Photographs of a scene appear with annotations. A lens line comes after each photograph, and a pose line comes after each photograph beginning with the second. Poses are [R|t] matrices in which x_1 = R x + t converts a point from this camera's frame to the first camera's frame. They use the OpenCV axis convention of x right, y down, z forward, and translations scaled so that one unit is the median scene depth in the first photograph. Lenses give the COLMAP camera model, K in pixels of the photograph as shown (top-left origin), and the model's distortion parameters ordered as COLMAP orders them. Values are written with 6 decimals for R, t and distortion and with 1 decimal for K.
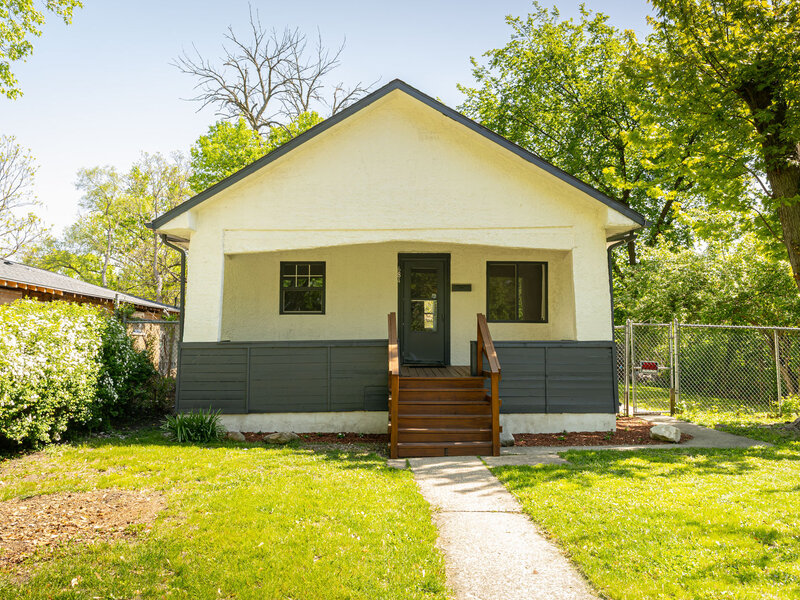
lens RADIAL K [[699.1, 0, 397.6], [0, 699.1, 279.5], [0, 0, 1]] dist [-0.001277, -0.000100]
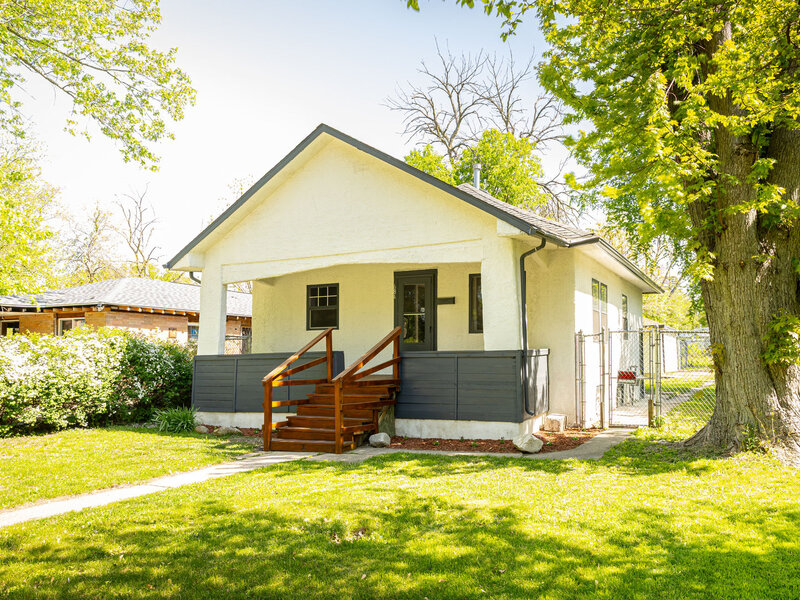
lens RADIAL K [[699.1, 0, 399.7], [0, 699.1, 300.8], [0, 0, 1]] dist [-0.001277, -0.000100]
pose [[0.888588, -0.043942, -0.456596, 0.607204], [0.051982, 0.998635, 0.005057, 0.003039], [0.455750, -0.028228, 0.889660, 0.034188]]
